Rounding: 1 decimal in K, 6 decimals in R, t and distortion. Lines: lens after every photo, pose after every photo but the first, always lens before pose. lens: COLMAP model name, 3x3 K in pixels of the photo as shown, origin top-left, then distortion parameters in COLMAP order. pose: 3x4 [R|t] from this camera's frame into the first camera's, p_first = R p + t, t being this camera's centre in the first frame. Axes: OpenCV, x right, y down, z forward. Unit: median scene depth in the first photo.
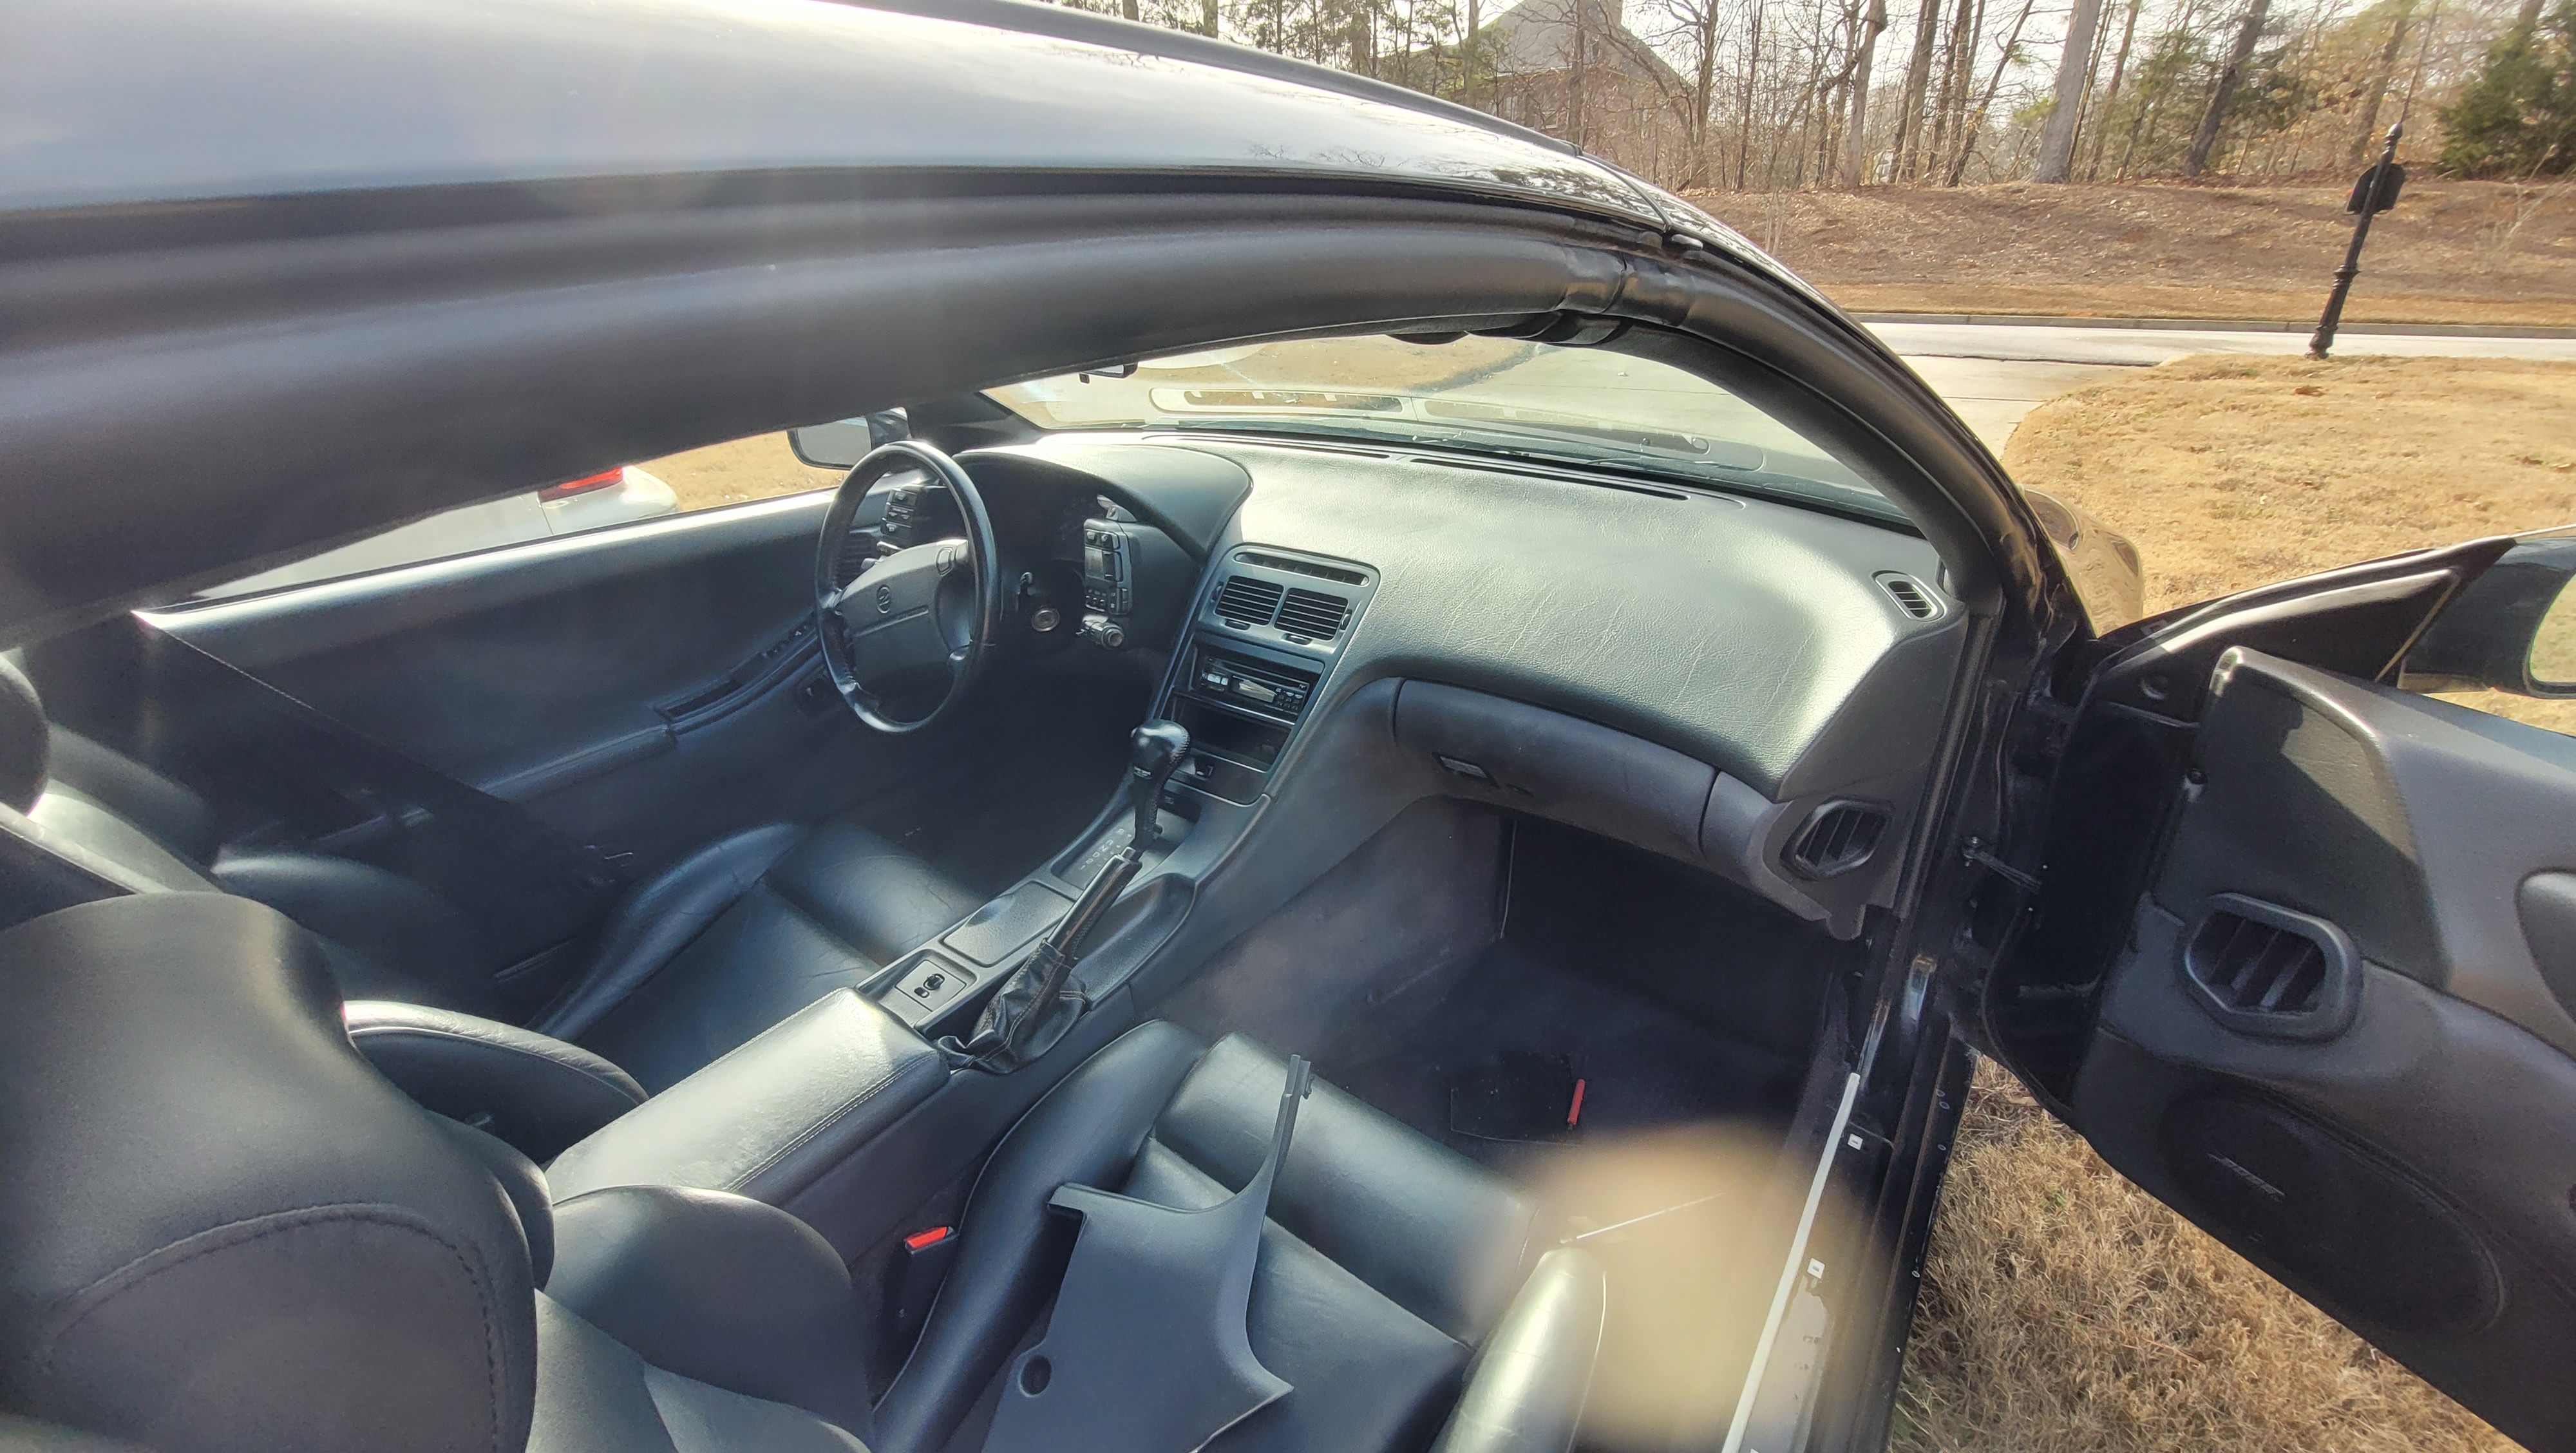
lens RADIAL K [[1007.4, 0, 1284.8], [0, 1007.4, 722.7], [0, 0, 1]] dist [0.007035, -0.000134]
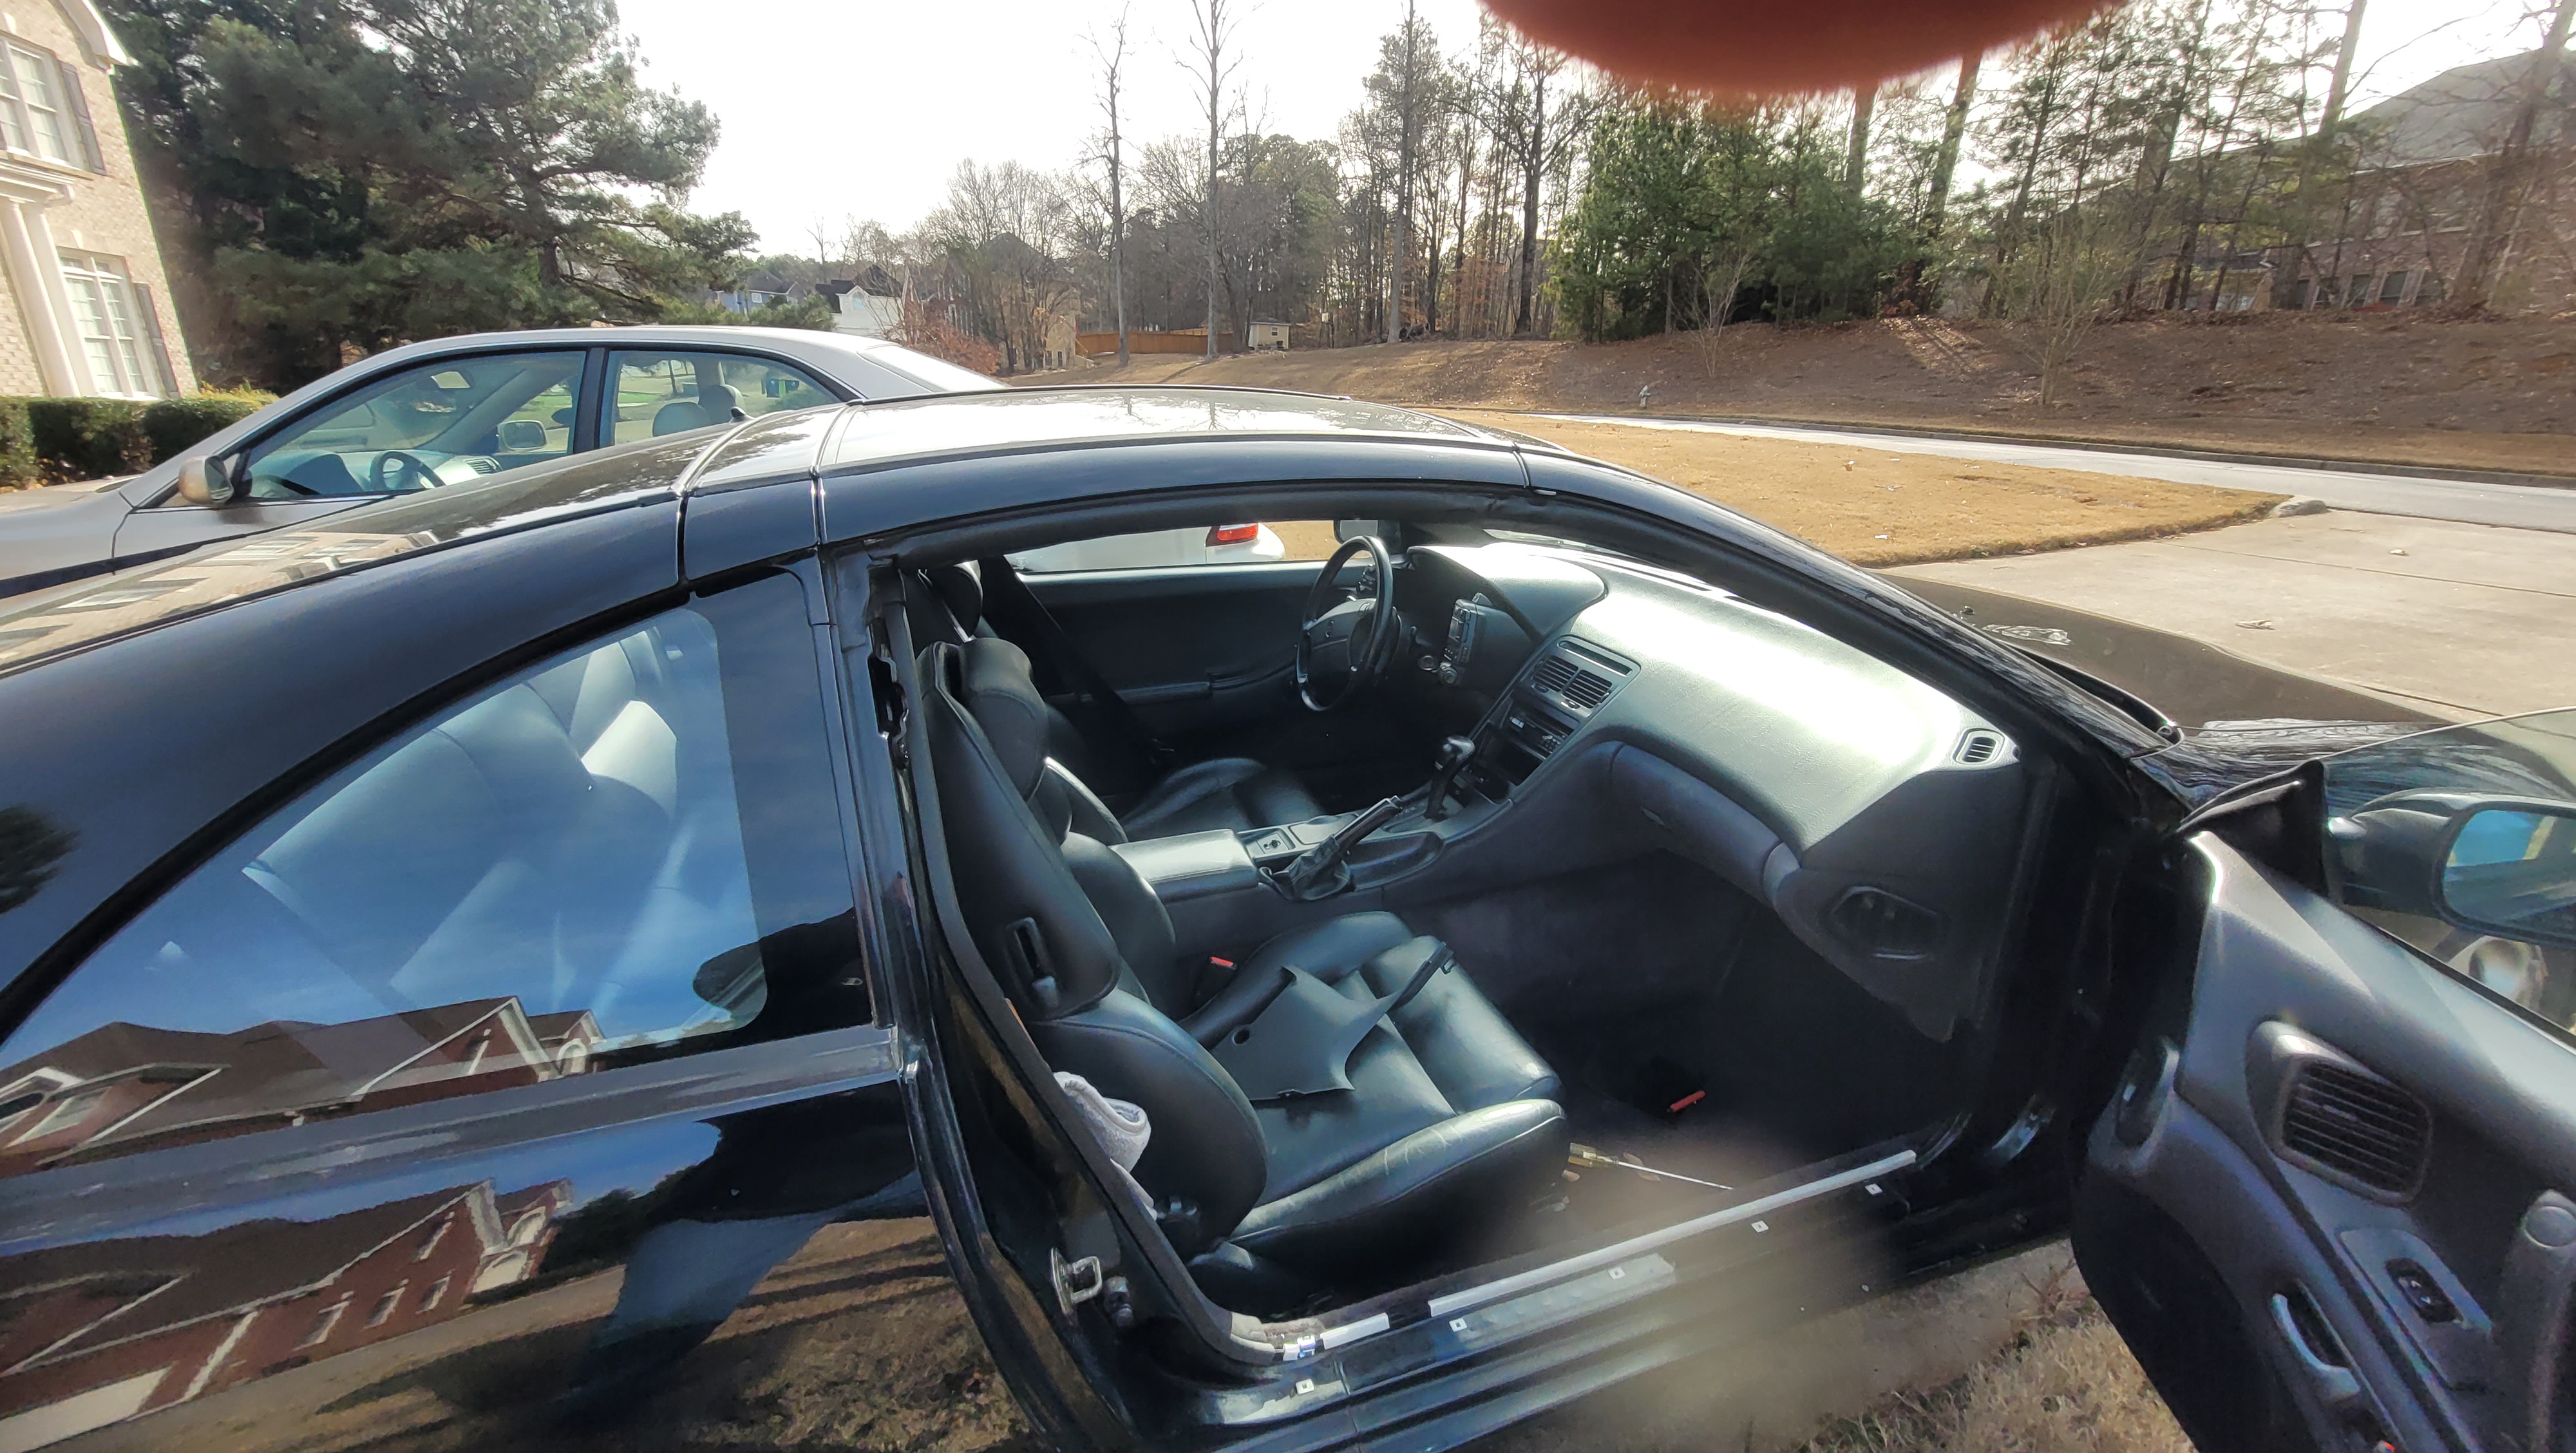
lens RADIAL K [[1007.4, 0, 1290.1], [0, 1007.4, 729.4], [0, 0, 1]] dist [0.007035, -0.000134]
pose [[0.825826, 0.216700, -0.520628, 0.411132], [-0.261490, 0.965118, -0.013069, 0.069021], [0.499635, 0.146932, 0.853684, -0.373775]]
